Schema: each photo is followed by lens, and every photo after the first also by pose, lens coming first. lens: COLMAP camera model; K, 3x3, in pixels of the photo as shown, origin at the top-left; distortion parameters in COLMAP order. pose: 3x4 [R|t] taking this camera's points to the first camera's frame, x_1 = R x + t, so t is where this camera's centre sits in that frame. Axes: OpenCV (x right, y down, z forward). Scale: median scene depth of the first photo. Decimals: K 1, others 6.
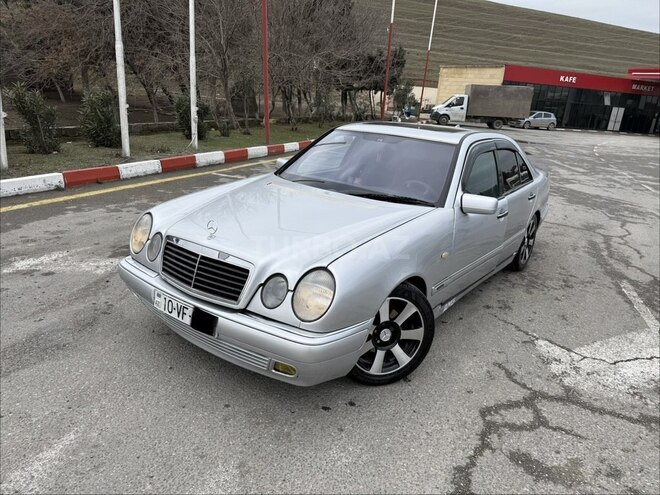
lens RADIAL K [[466.7, 0, 330.0], [0, 466.7, 247.5], [0, 0, 1]] dist [0.076879, -0.110187]
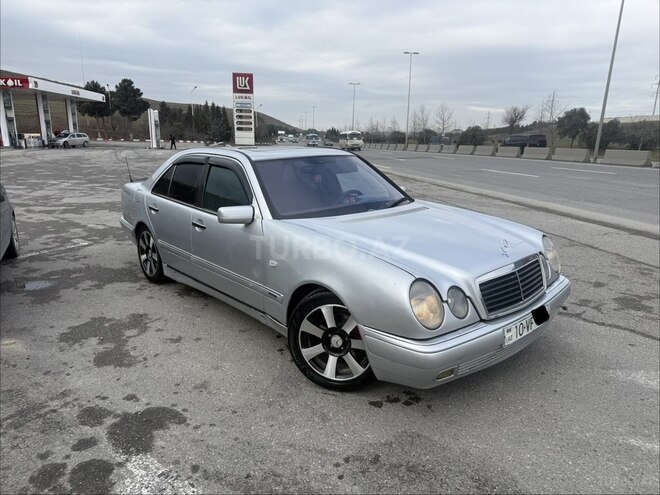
lens RADIAL K [[478.4, 0, 330.0], [0, 478.4, 247.5], [0, 0, 1]] dist [0.004060, -0.005709]
pose [[0.215040, -0.303952, 0.928101, -1.055048], [0.316066, 0.920848, 0.228344, -0.322534], [-0.924045, 0.244238, 0.294089, 0.809088]]
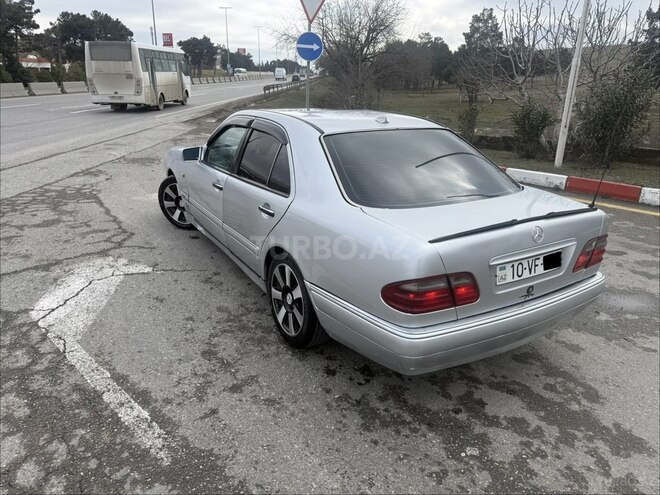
lens RADIAL K [[473.0, 0, 330.0], [0, 473.0, 247.5], [0, 0, 1]] dist [0.005375, -0.006513]
pose [[-0.400630, 0.222001, -0.888938, 1.417311], [-0.325640, 0.872359, 0.364621, -0.480885], [0.856420, 0.435552, -0.277200, 1.821716]]
